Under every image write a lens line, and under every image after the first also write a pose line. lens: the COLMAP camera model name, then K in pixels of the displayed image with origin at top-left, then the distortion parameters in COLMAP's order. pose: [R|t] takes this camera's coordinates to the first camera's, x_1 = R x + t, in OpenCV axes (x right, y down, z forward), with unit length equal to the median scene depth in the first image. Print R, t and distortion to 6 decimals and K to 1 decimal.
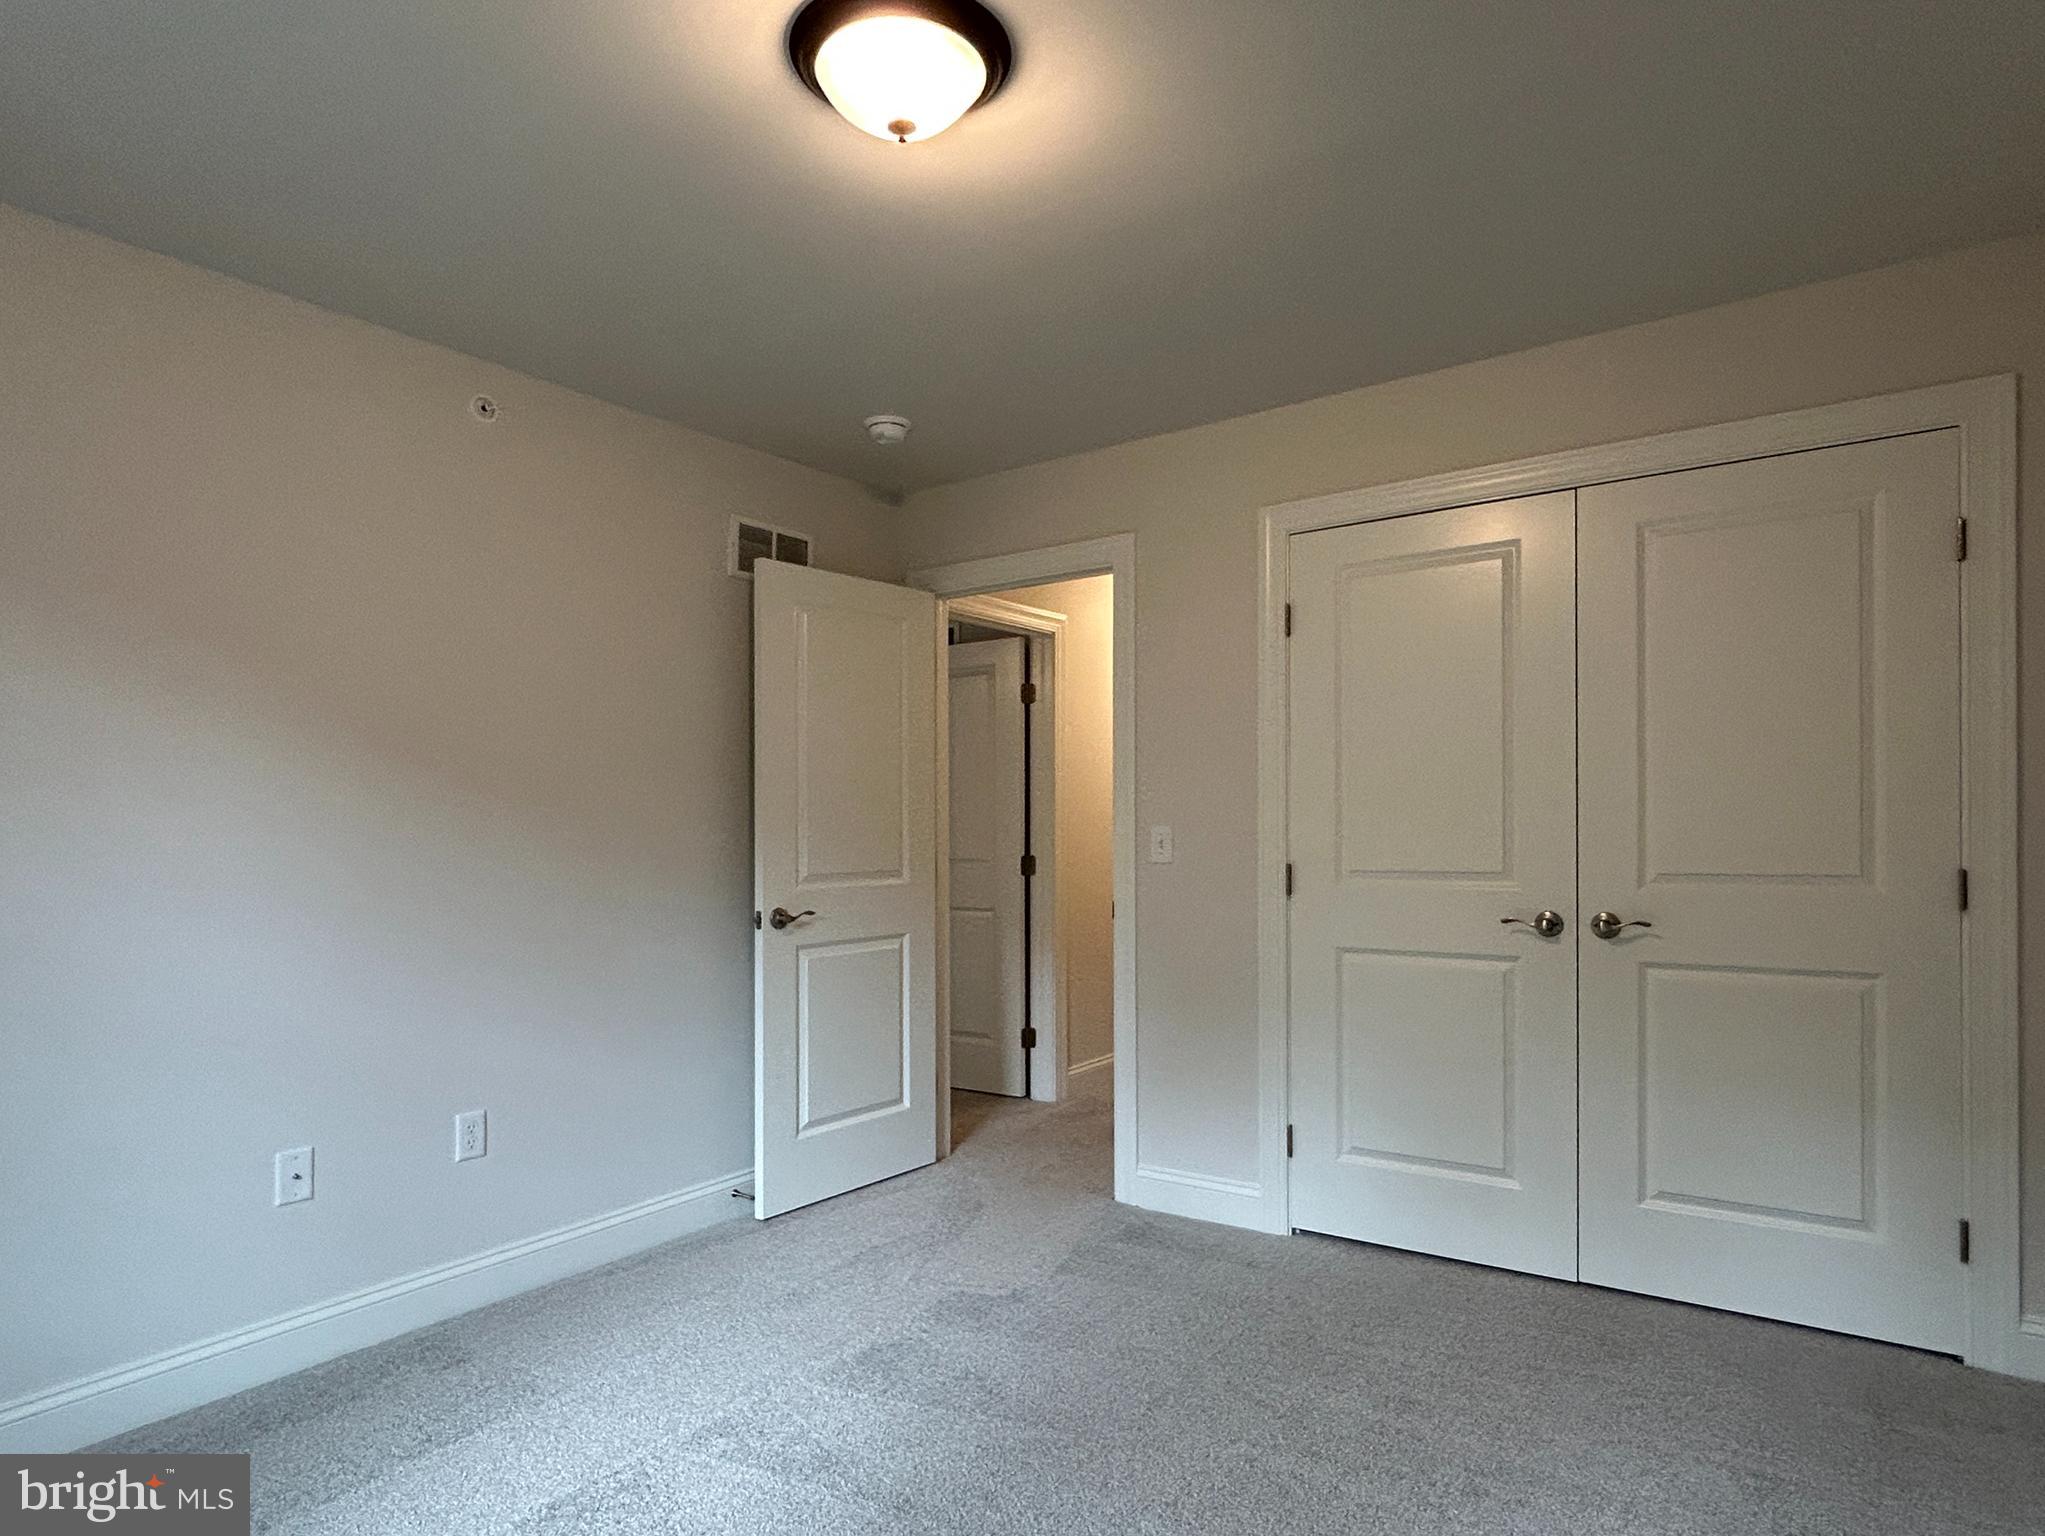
lens RADIAL K [[1164.1, 0, 1016.4], [0, 1164.1, 776.3], [0, 0, 1]] dist [0.000958, -0.000767]
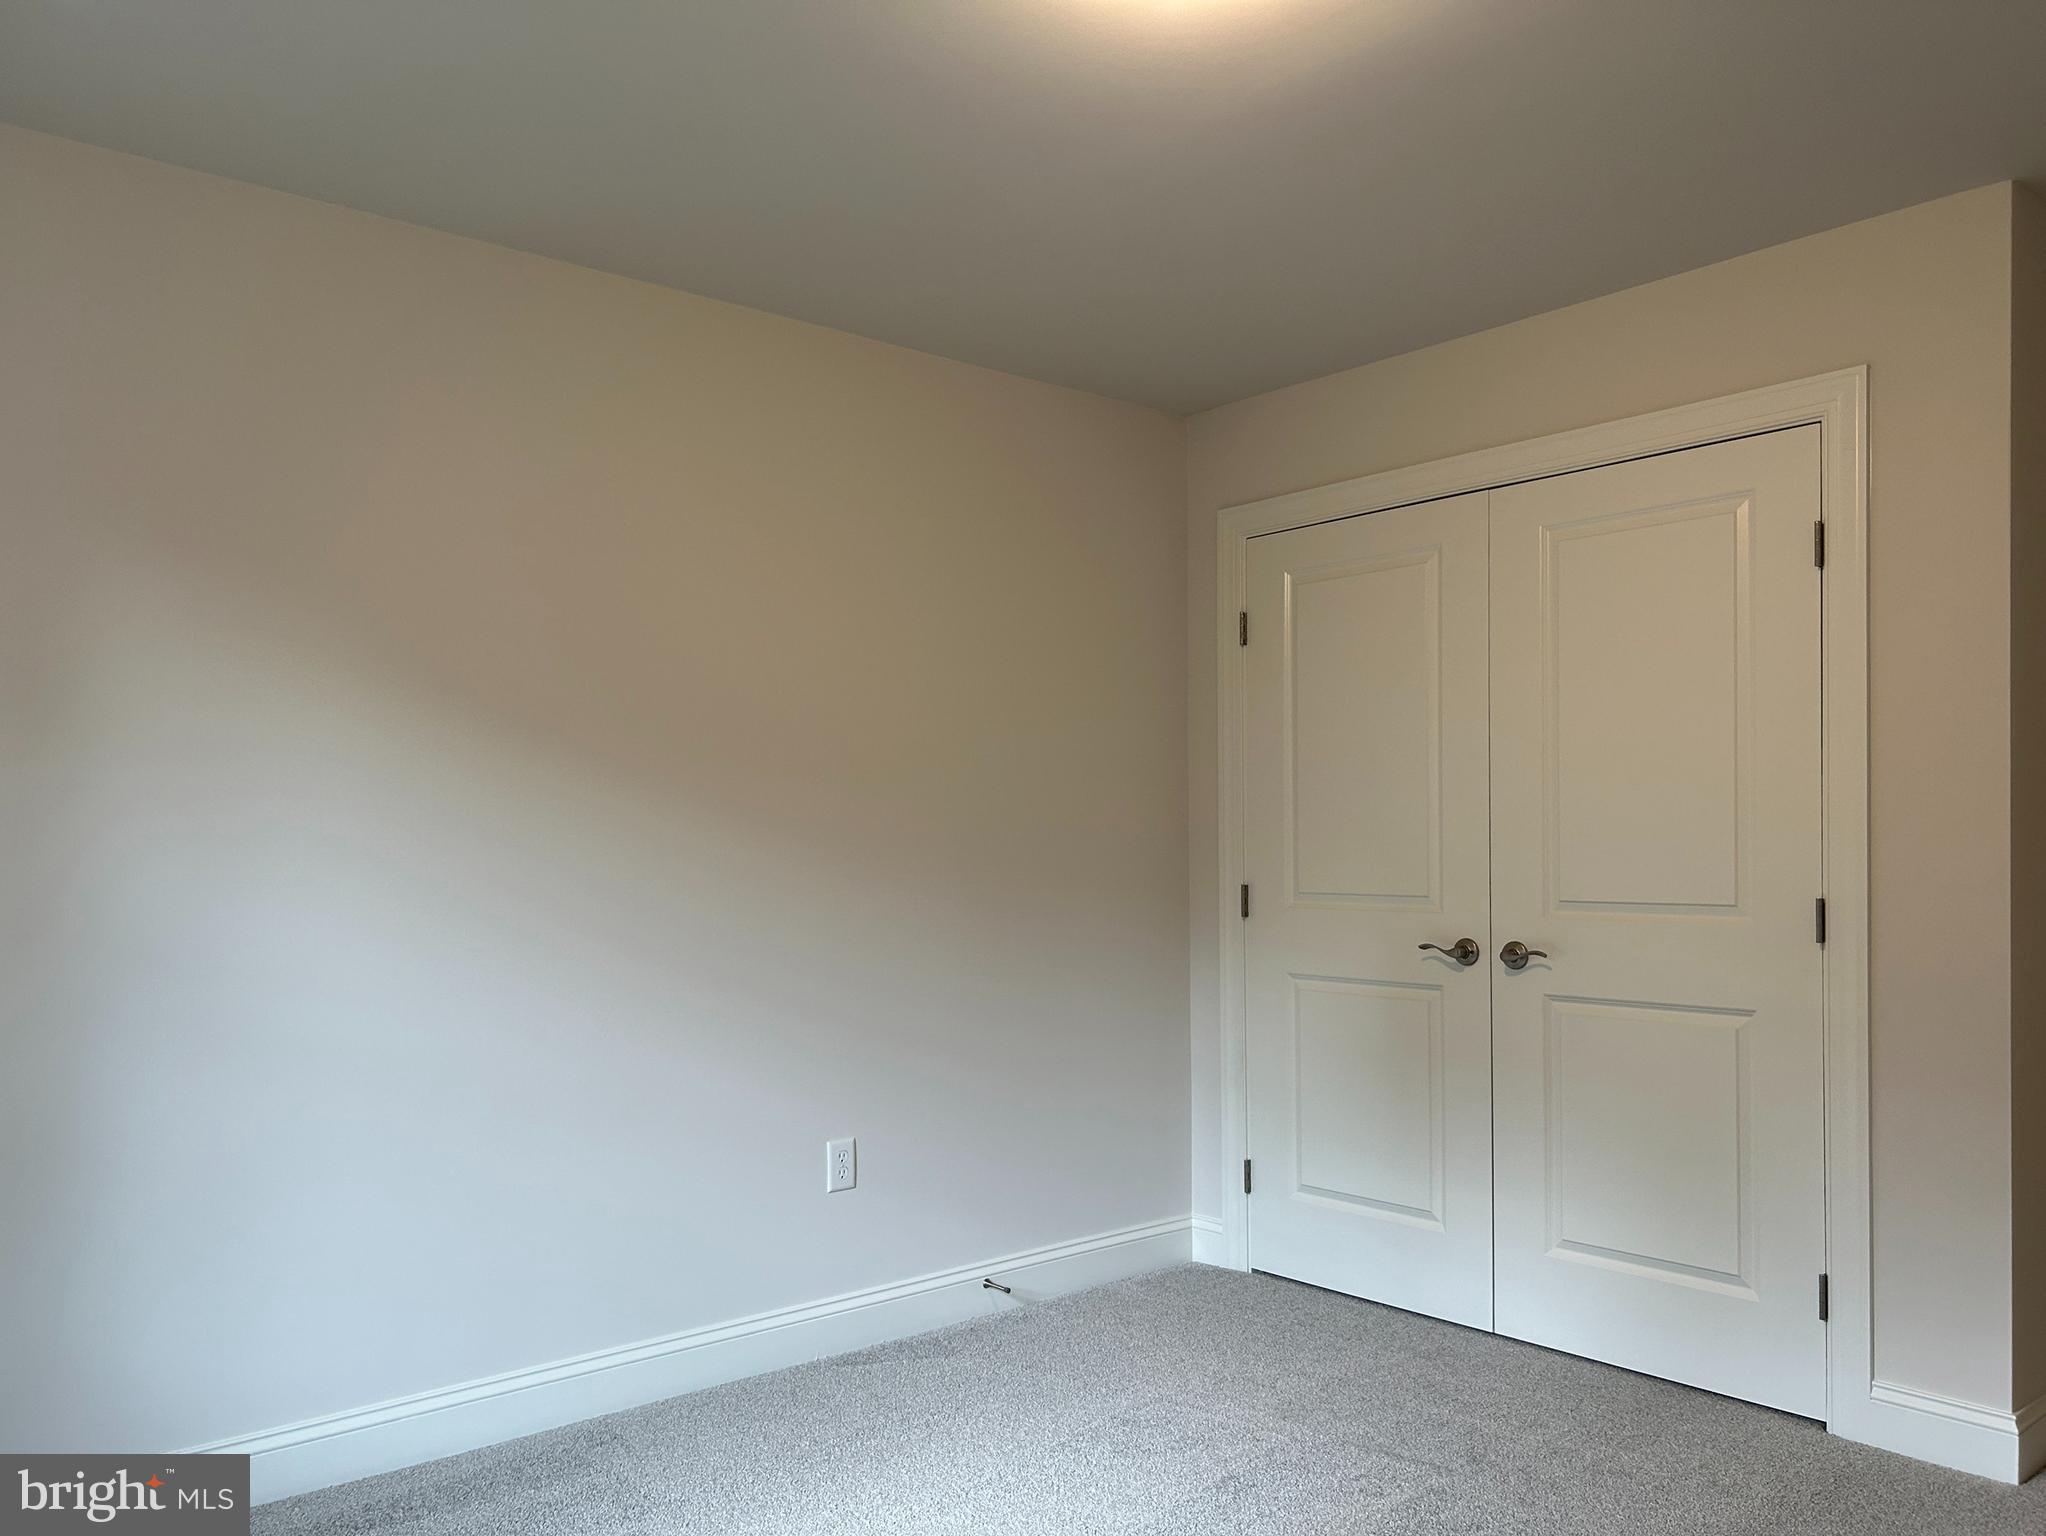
lens RADIAL K [[1544.0, 0, 1027.1], [0, 1544.0, 774.9], [0, 0, 1]] dist [0.029300, -0.035160]
pose [[0.965718, -0.003450, -0.259571, 0.299813], [0.004012, 0.999991, 0.001633, -0.013301], [0.259563, -0.002618, 0.965723, -0.206349]]
